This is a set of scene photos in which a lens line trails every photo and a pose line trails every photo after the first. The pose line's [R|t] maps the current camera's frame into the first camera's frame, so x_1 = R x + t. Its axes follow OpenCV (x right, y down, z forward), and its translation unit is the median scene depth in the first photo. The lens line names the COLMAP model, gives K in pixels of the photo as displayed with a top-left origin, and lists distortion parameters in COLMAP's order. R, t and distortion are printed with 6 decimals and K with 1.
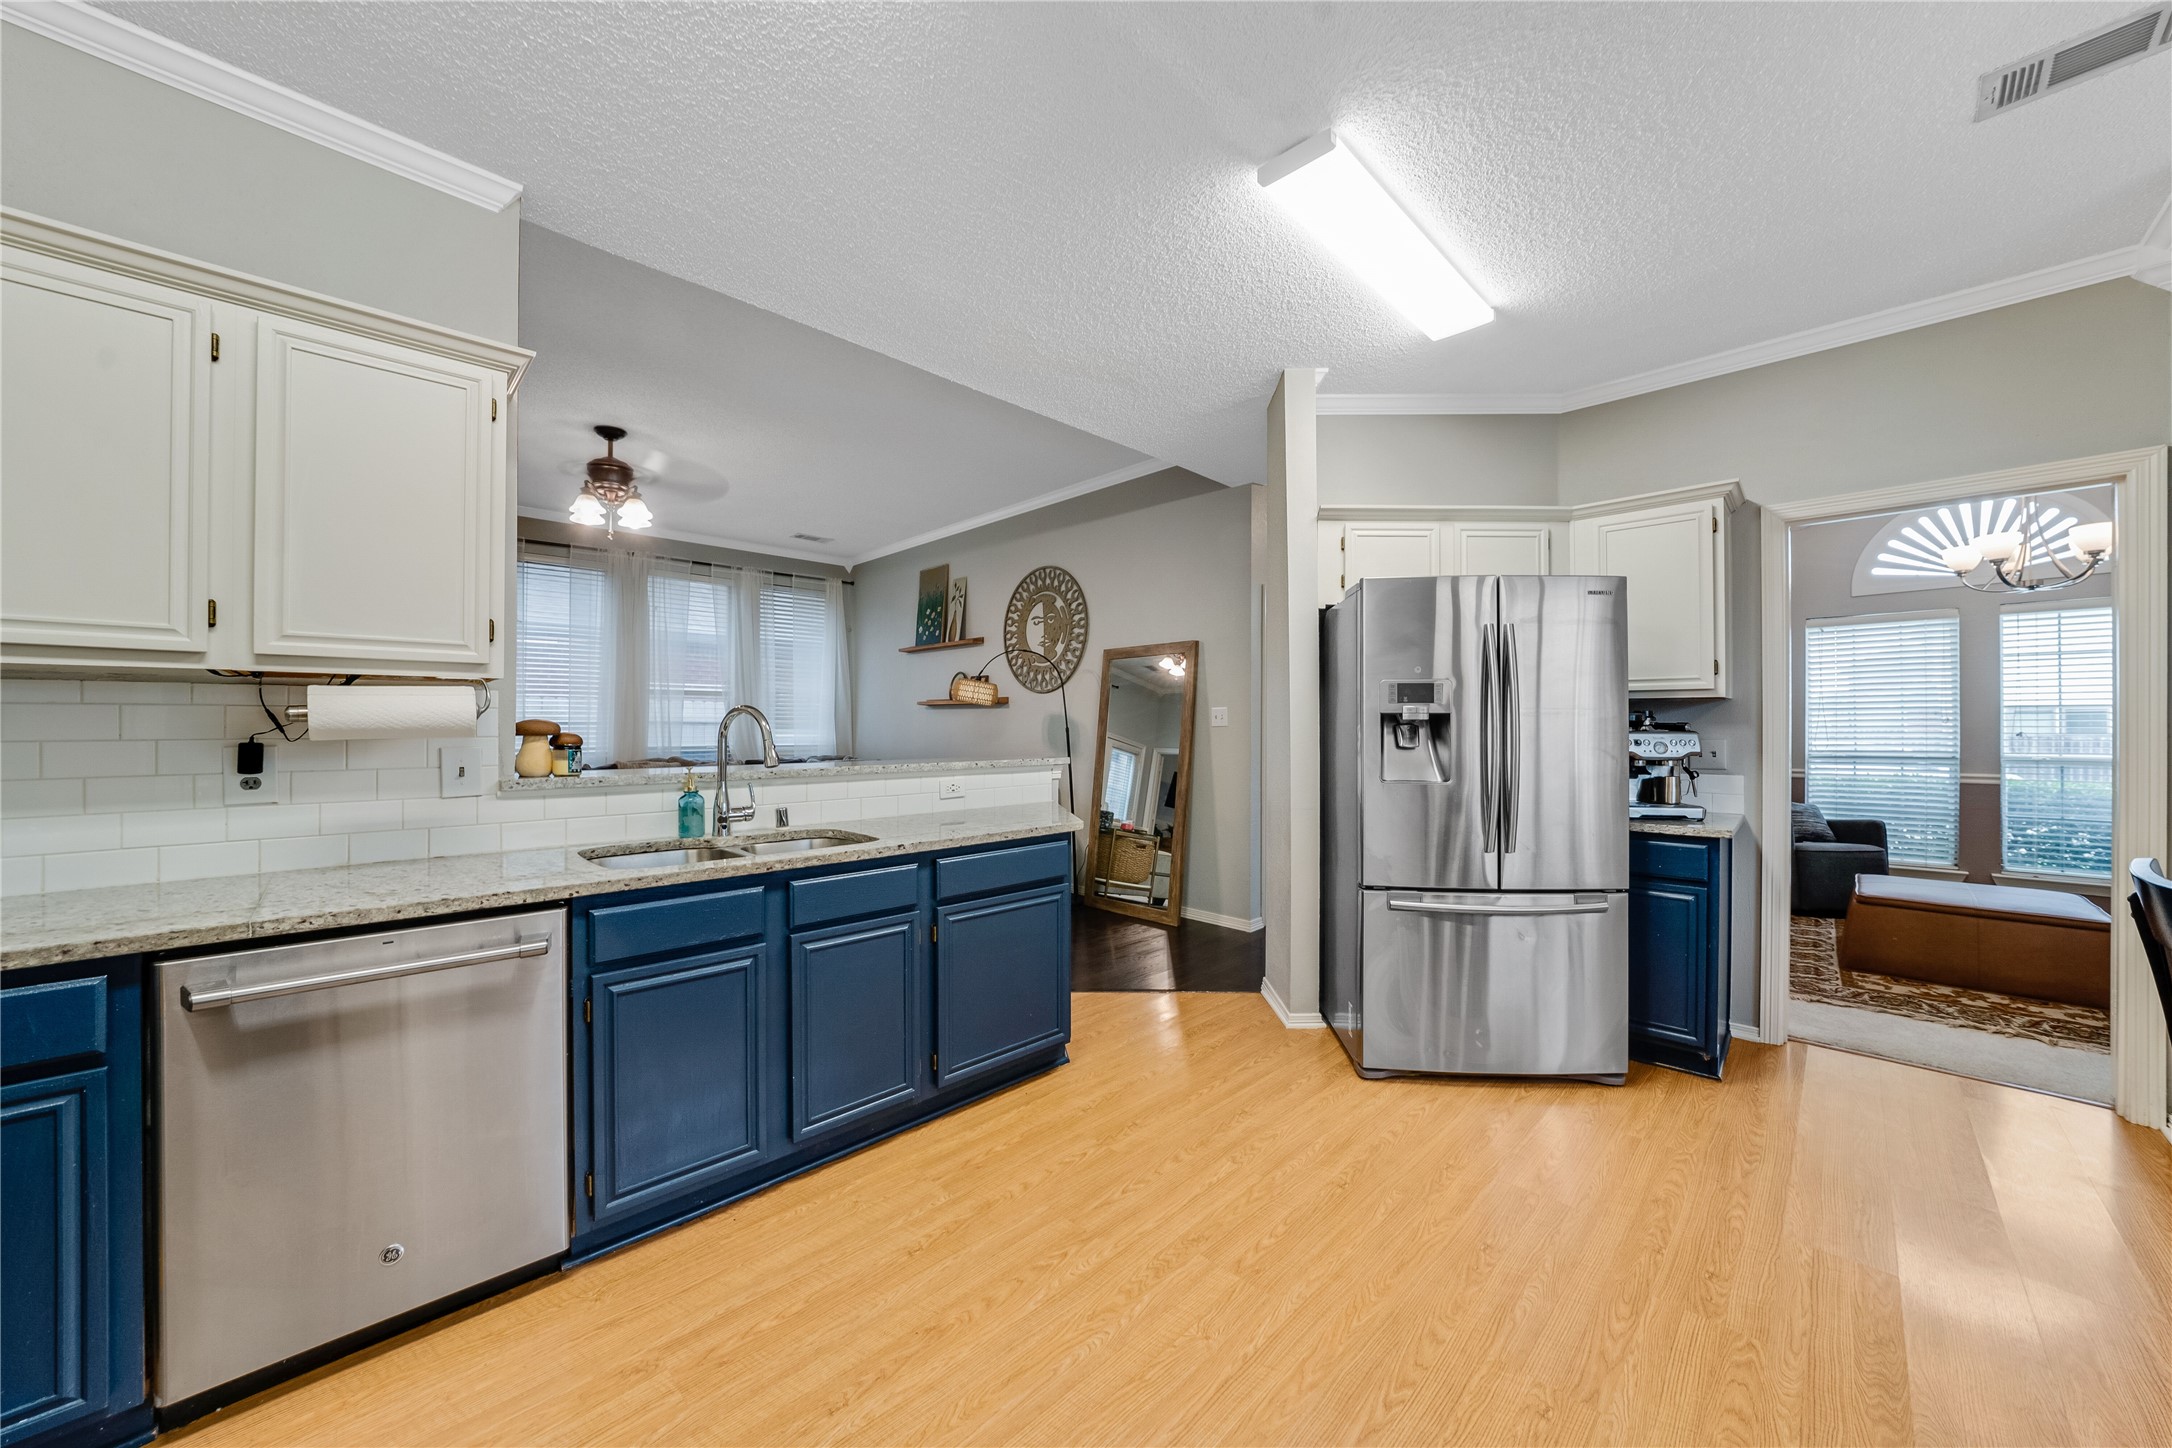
lens RADIAL K [[781.3, 0, 1079.8], [0, 781.3, 714.7], [0, 0, 1]] dist [-0.018248, 0.005721]
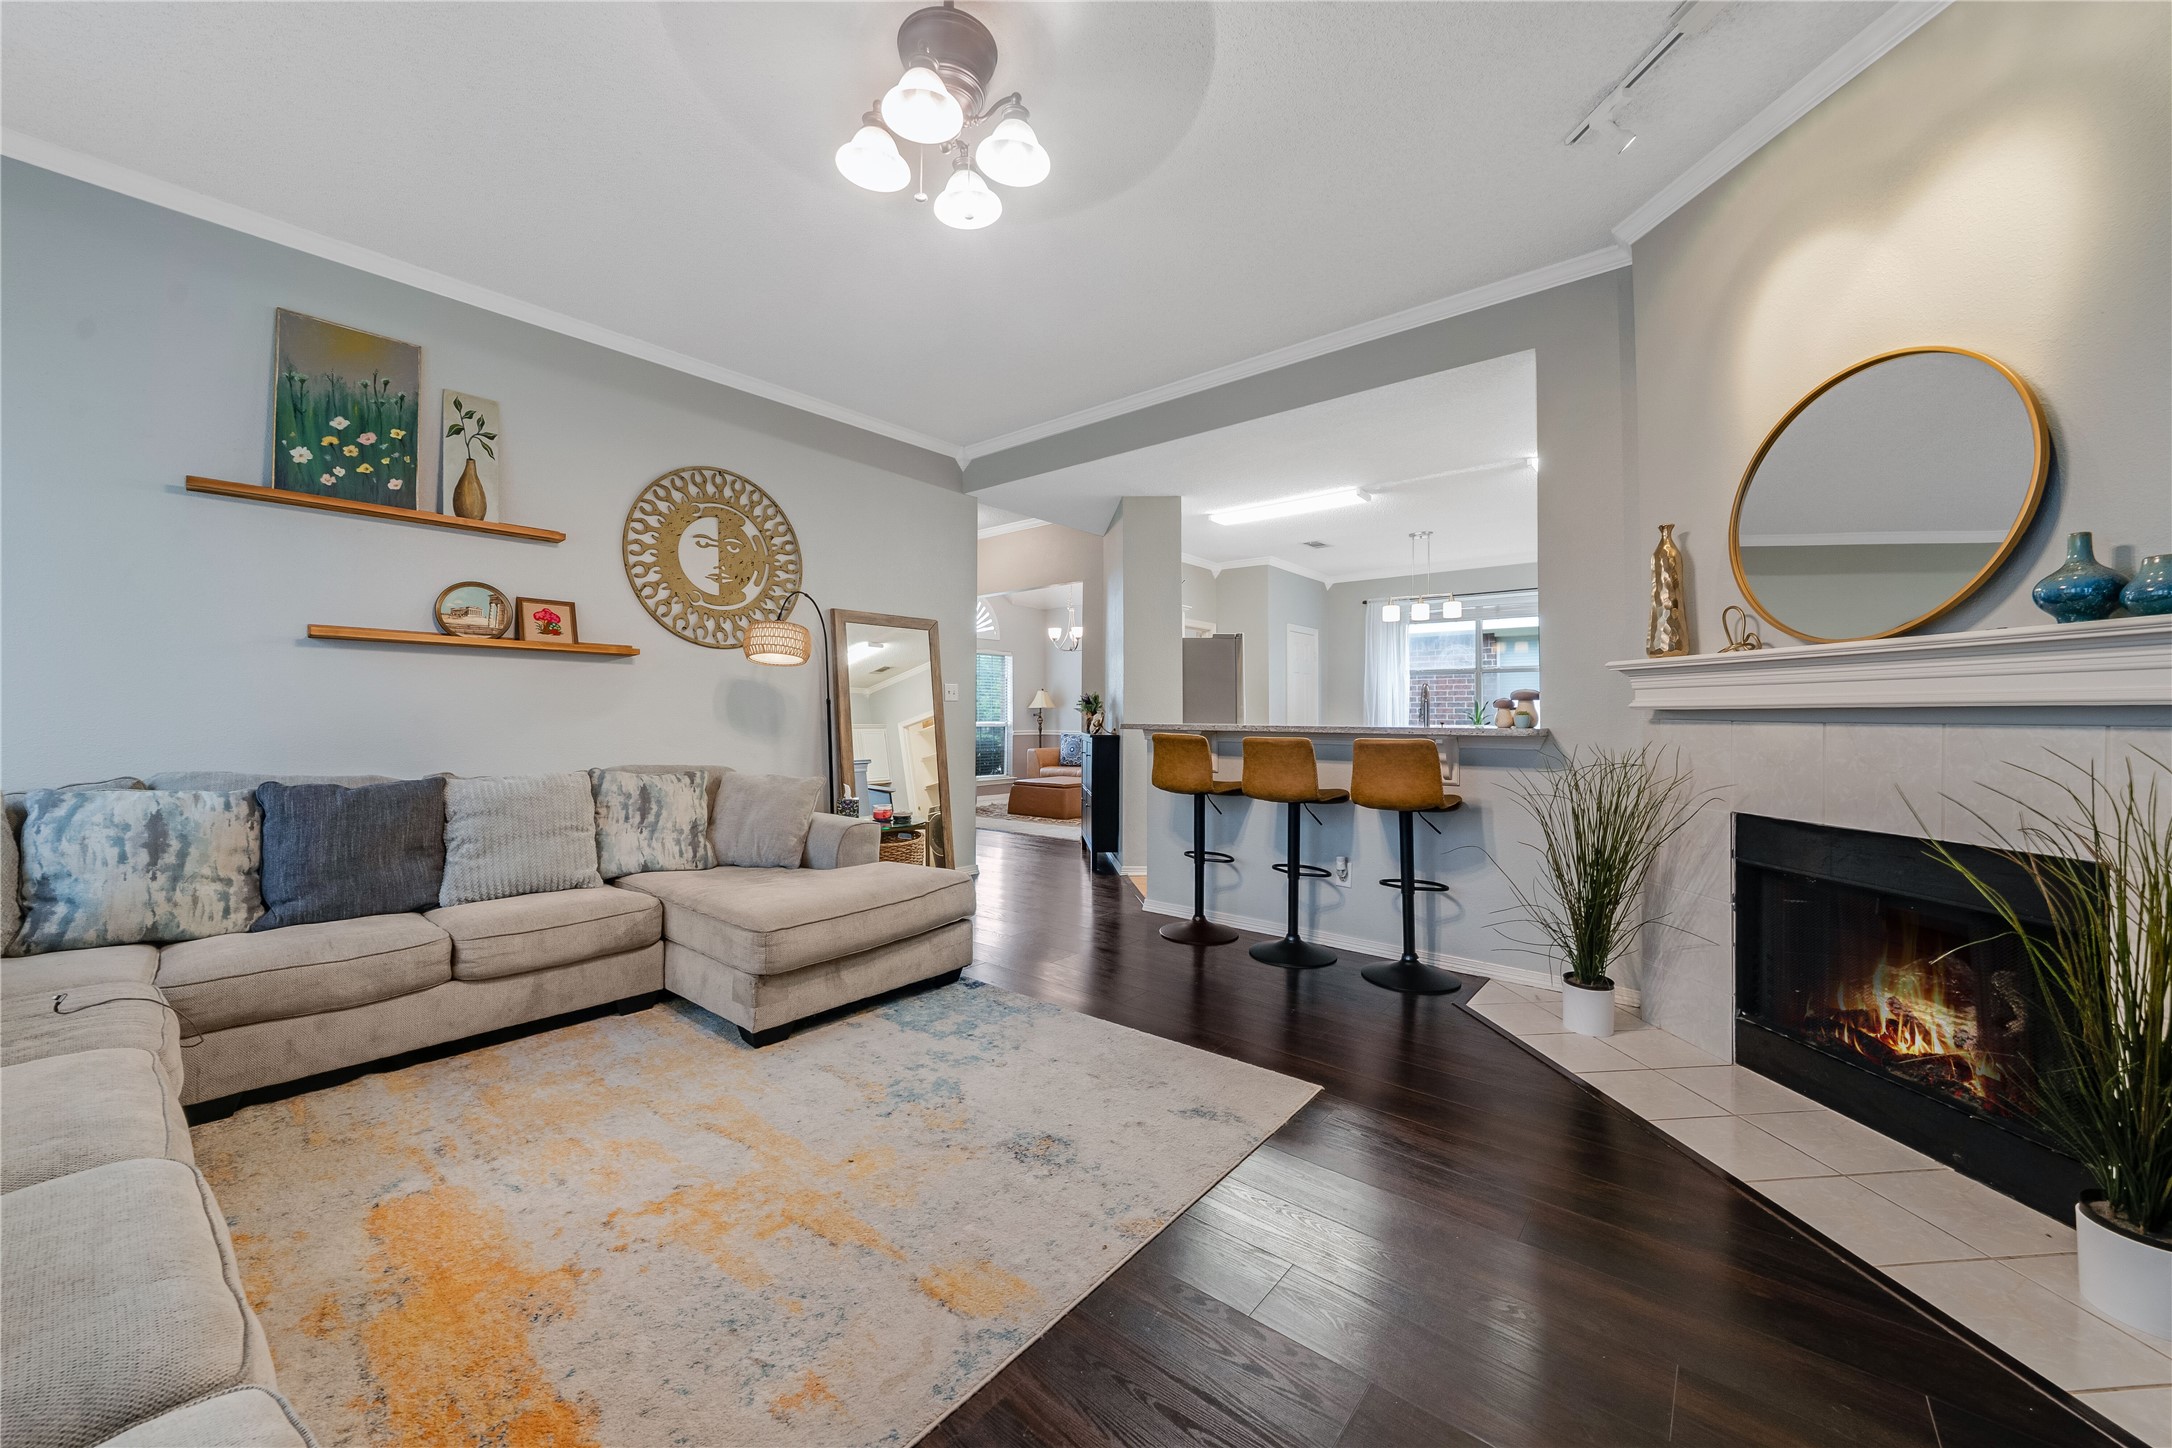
lens RADIAL K [[781.3, 0, 1079.8], [0, 781.3, 714.7], [0, 0, 1]] dist [-0.018248, 0.005721]
pose [[-0.087203, 0.004318, 0.996181, -0.788617], [-0.015767, 0.999859, -0.005714, 0.032091], [-0.996066, -0.016205, -0.087123, 0.747314]]
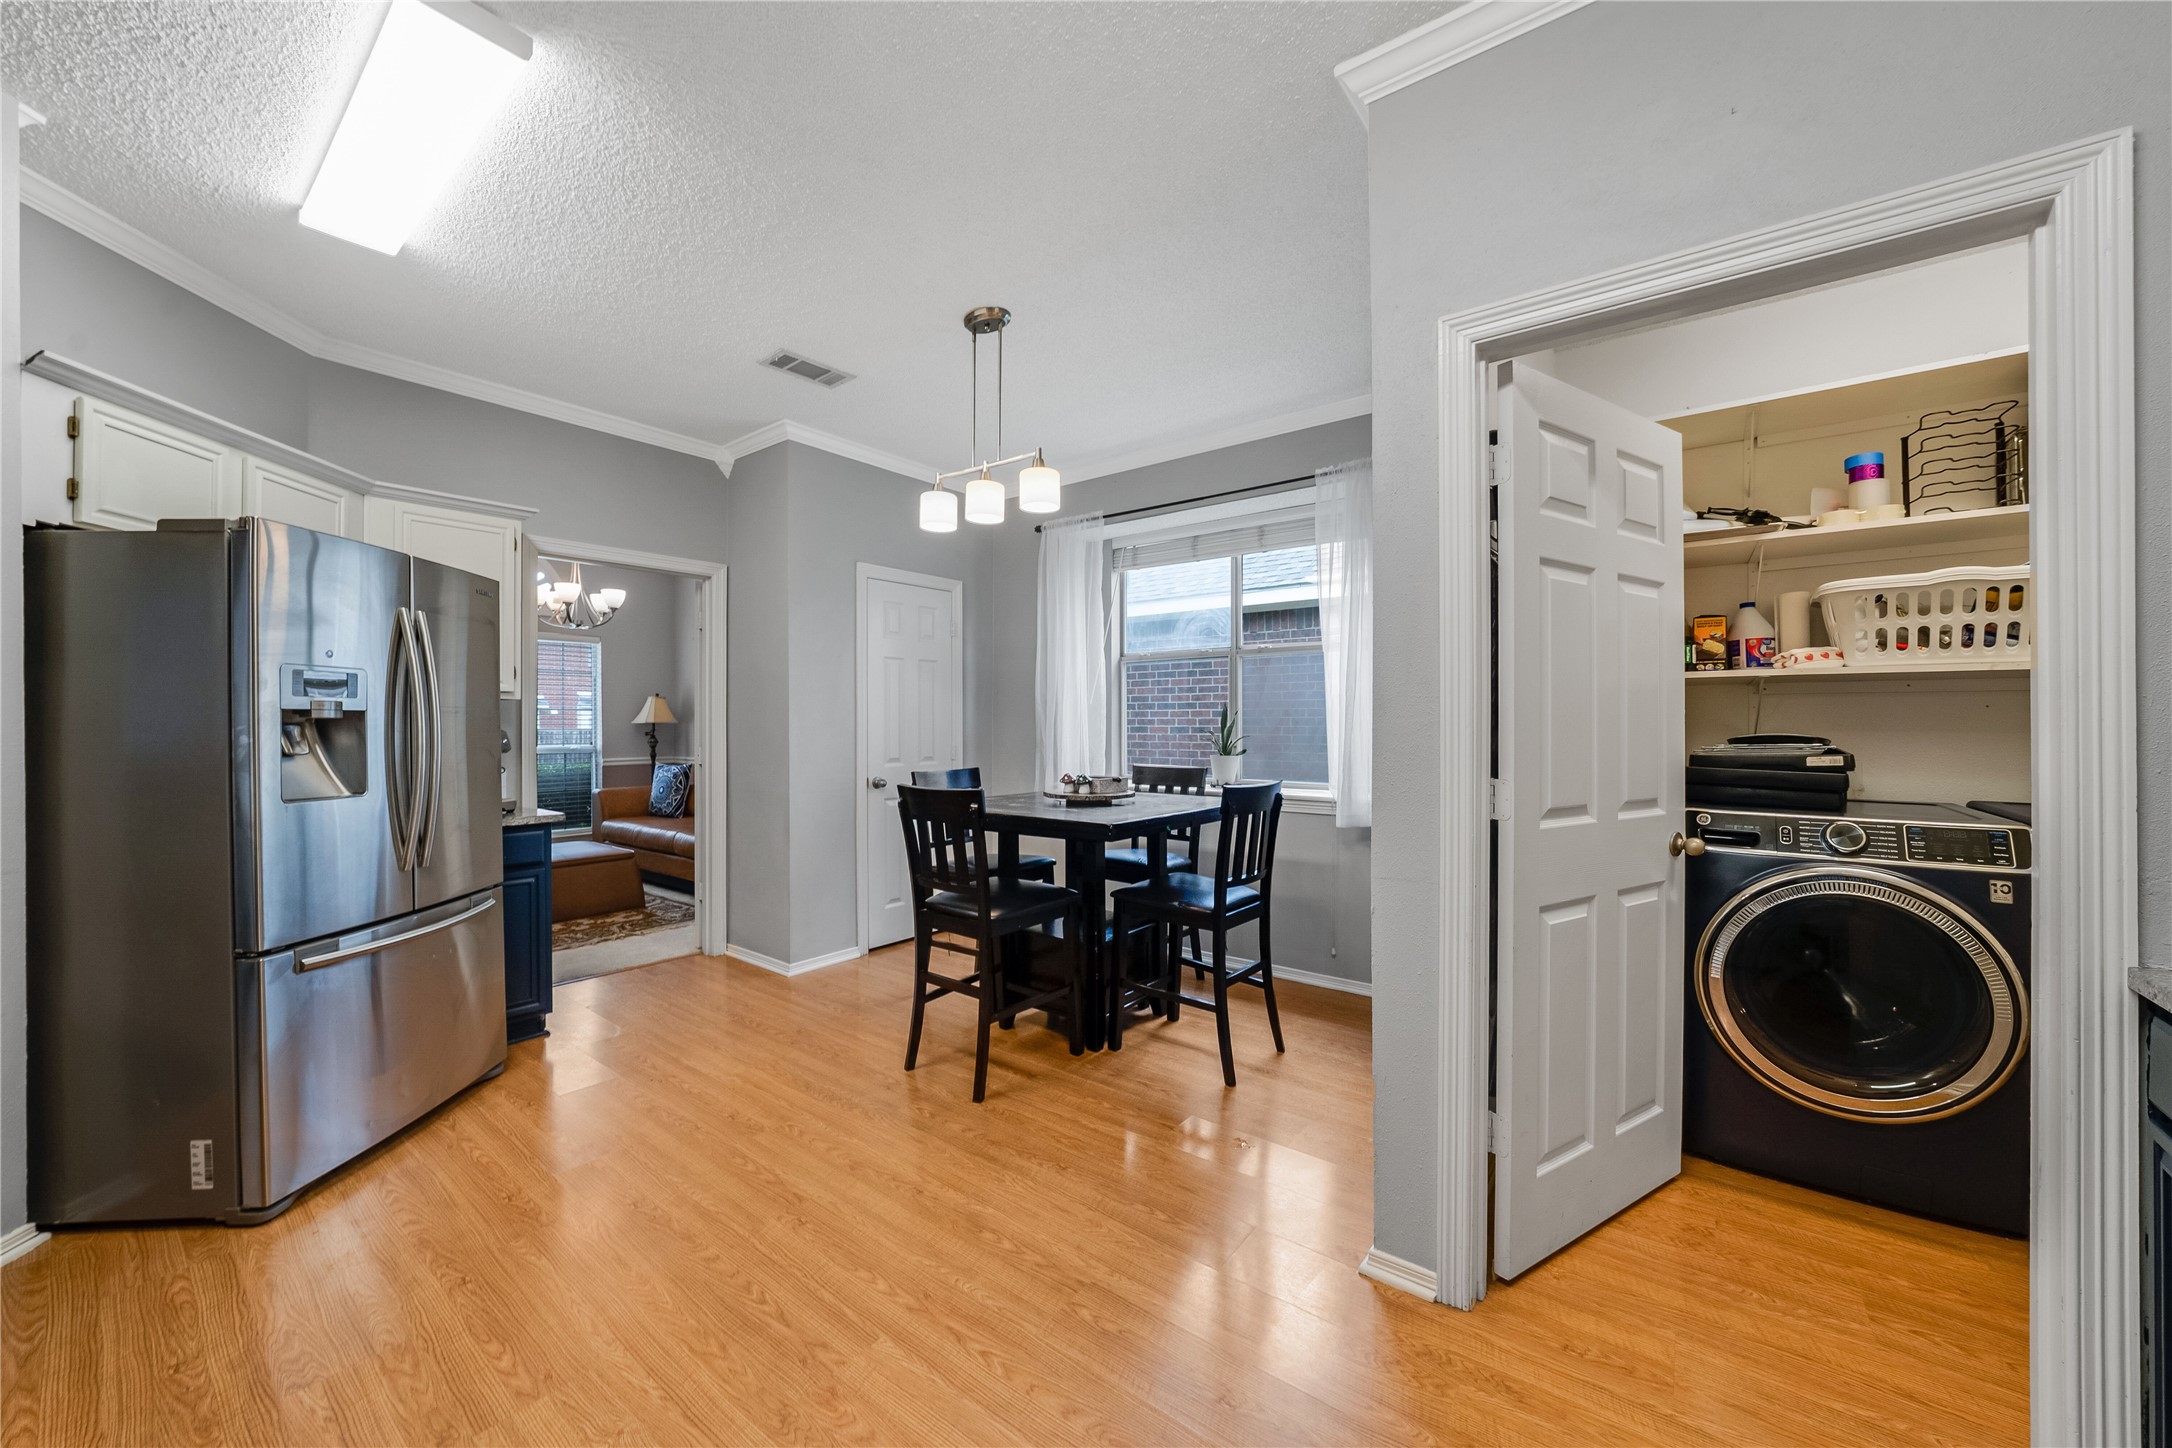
lens RADIAL K [[805.1, 0, 1106.6], [0, 805.1, 724.7], [0, 0, 1]] dist [-0.012541, 0.000076]
pose [[-0.148252, -0.001003, 0.988949, -0.204359], [-0.011389, 0.999935, -0.000693, 0.001763], [-0.988884, -0.011366, -0.148254, 0.154872]]
